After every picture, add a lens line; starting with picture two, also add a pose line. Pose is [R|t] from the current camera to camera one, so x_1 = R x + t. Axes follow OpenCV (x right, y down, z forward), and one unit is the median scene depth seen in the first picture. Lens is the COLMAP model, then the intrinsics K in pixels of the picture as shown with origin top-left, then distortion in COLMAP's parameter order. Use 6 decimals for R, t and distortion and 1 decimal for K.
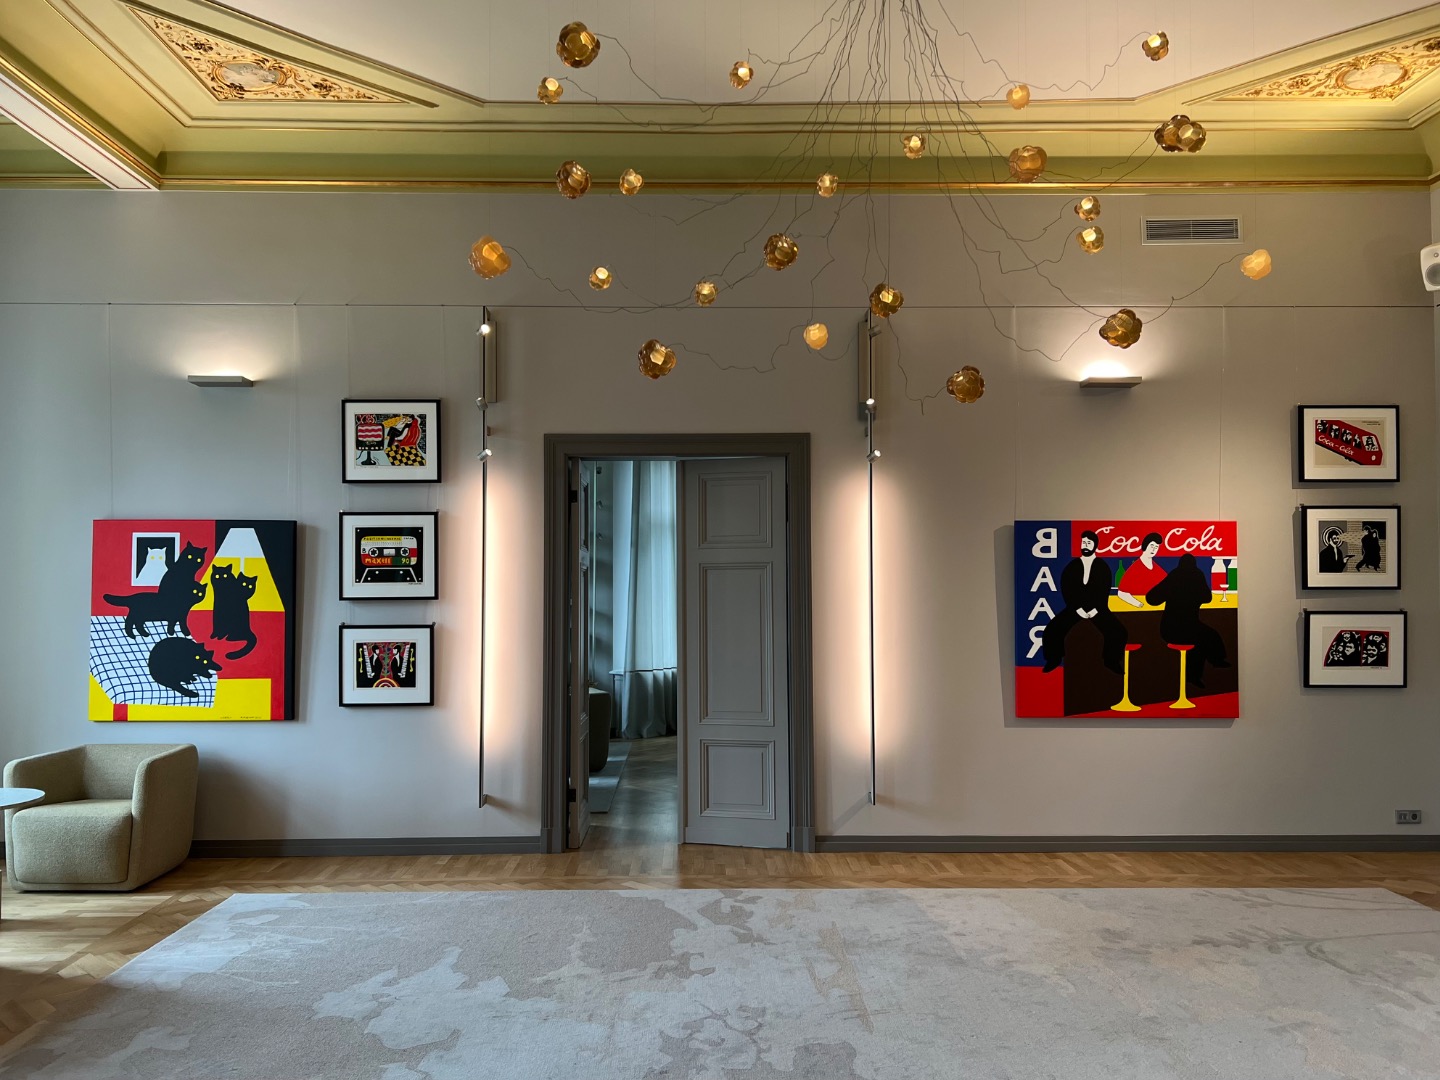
lens RADIAL K [[1096.5, 0, 707.2], [0, 1096.5, 543.6], [0, 0, 1]] dist [0.042801, -0.060686]
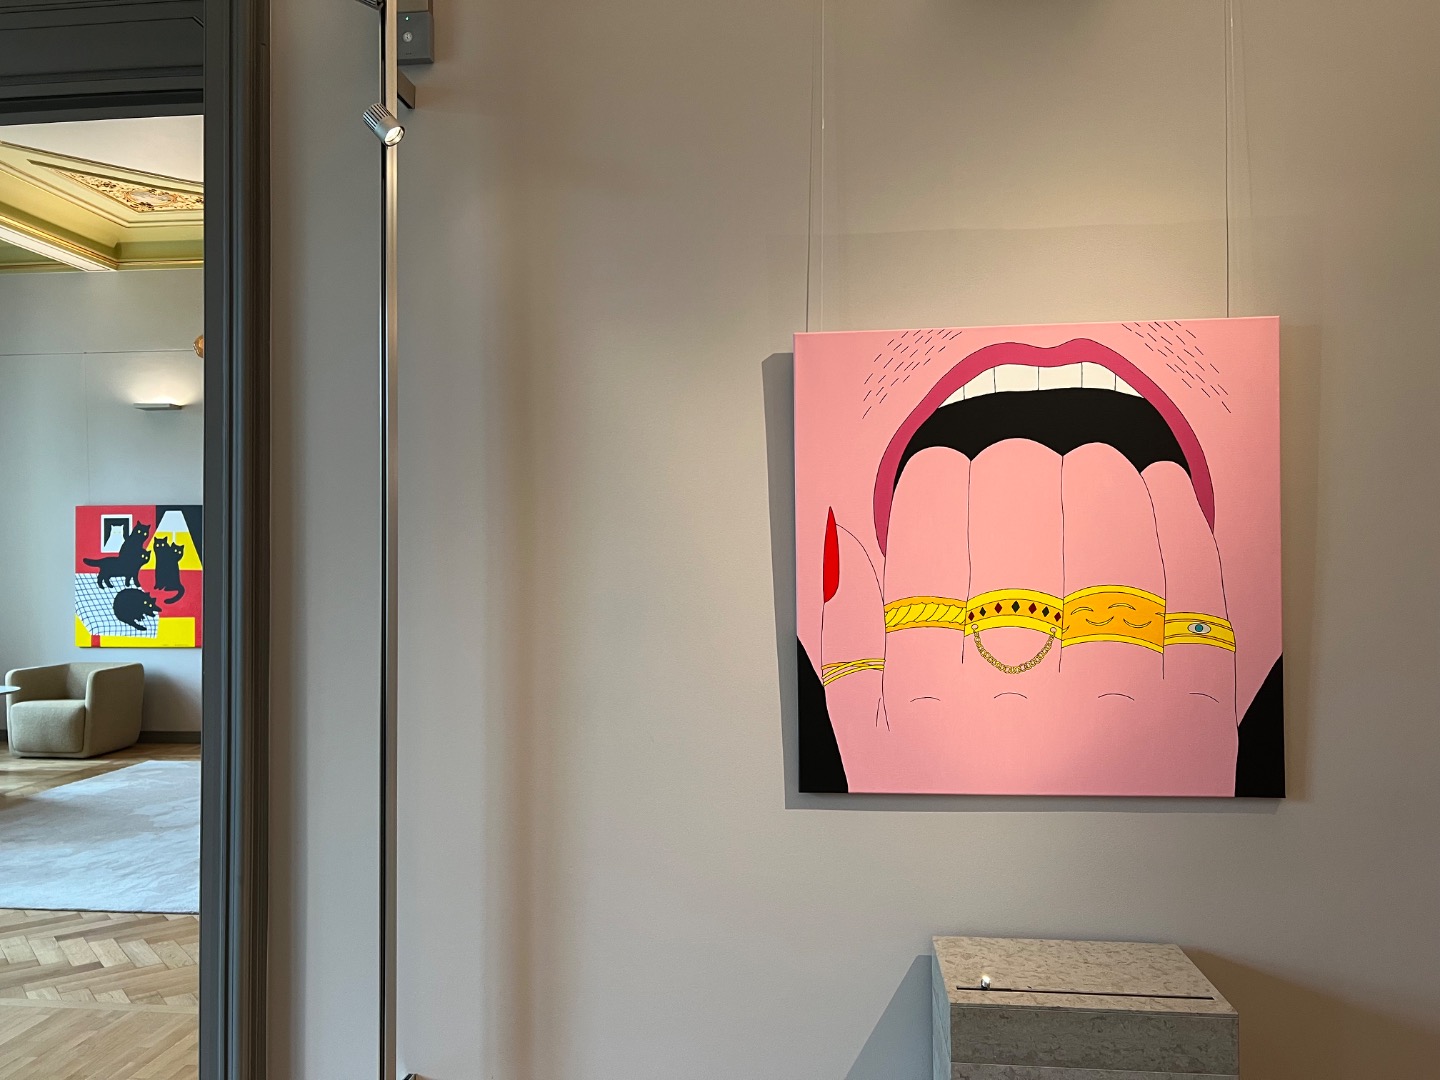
lens RADIAL K [[1075.4, 0, 720.0], [0, 1075.4, 540.0], [0, 0, 1]] dist [0.041050, -0.052367]
pose [[0.993429, -0.006534, -0.114267, 0.430033], [0.009228, 0.999692, 0.023059, -0.002457], [0.114081, -0.023962, 0.993182, -0.295199]]
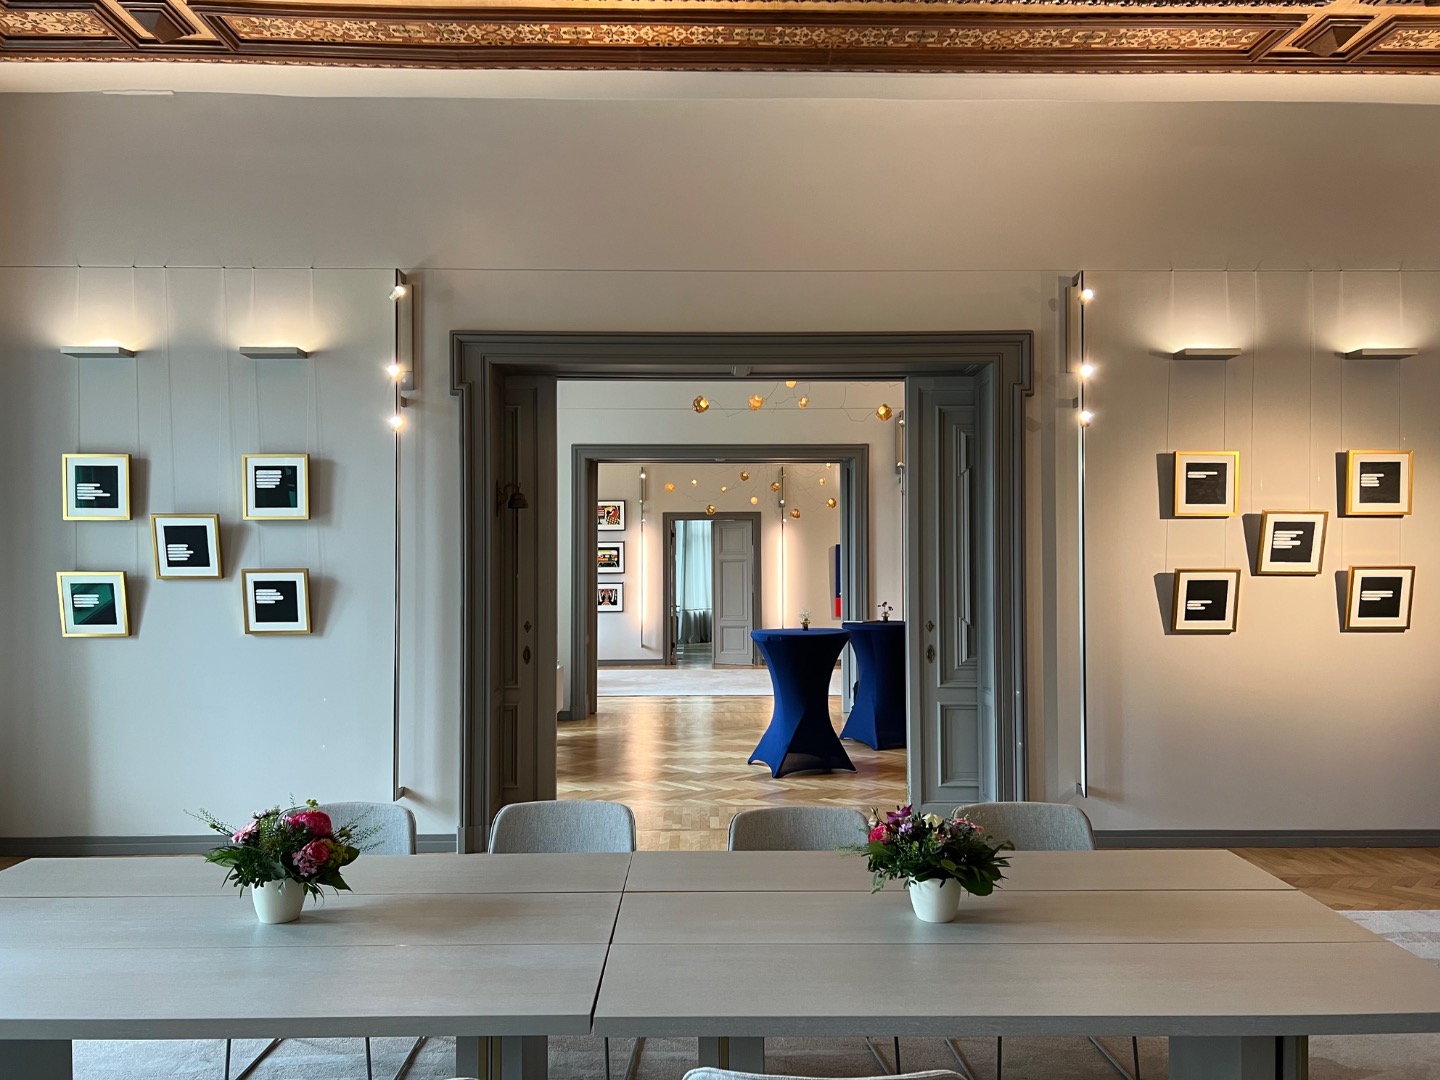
lens RADIAL K [[1078.2, 0, 722.4], [0, 1078.2, 537.6], [0, 0, 1]] dist [0.054608, -0.067066]
pose [[0.999988, -0.001349, 0.004793, -0.014896], [0.001267, 0.999854, 0.017044, -0.084773], [-0.004815, -0.017037, 0.999843, -1.702694]]
